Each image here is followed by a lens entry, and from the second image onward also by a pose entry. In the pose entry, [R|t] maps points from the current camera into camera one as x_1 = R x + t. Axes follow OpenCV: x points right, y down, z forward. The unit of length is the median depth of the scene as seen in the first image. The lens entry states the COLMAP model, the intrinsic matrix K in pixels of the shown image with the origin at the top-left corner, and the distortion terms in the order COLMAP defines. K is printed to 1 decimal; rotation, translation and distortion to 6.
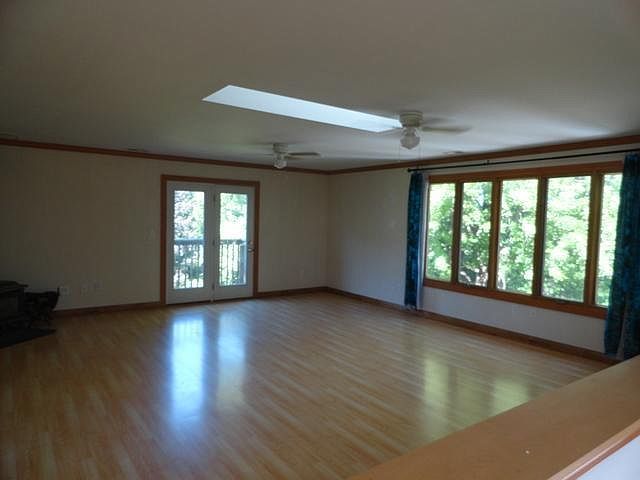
lens RADIAL K [[439.9, 0, 322.9], [0, 439.9, 241.6], [0, 0, 1]] dist [-0.001528, 0.008859]
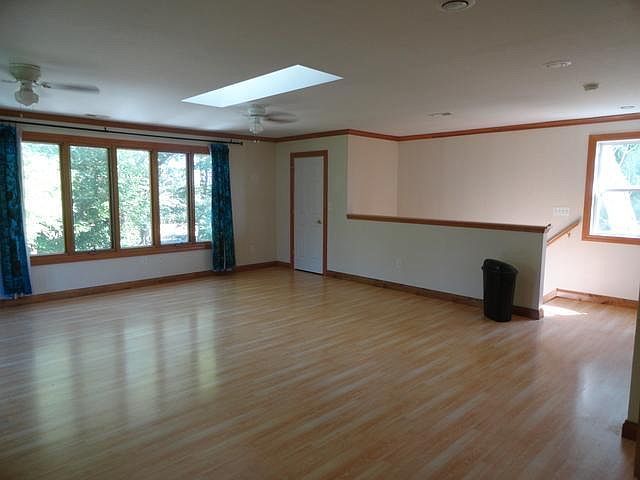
lens RADIAL K [[439.9, 0, 322.6], [0, 439.9, 239.4], [0, 0, 1]] dist [-0.001528, 0.008859]
pose [[-0.147877, -0.133117, 0.980006, -0.835226], [0.046986, 0.988836, 0.141407, -0.050538], [-0.987889, 0.066957, -0.139972, 0.725298]]
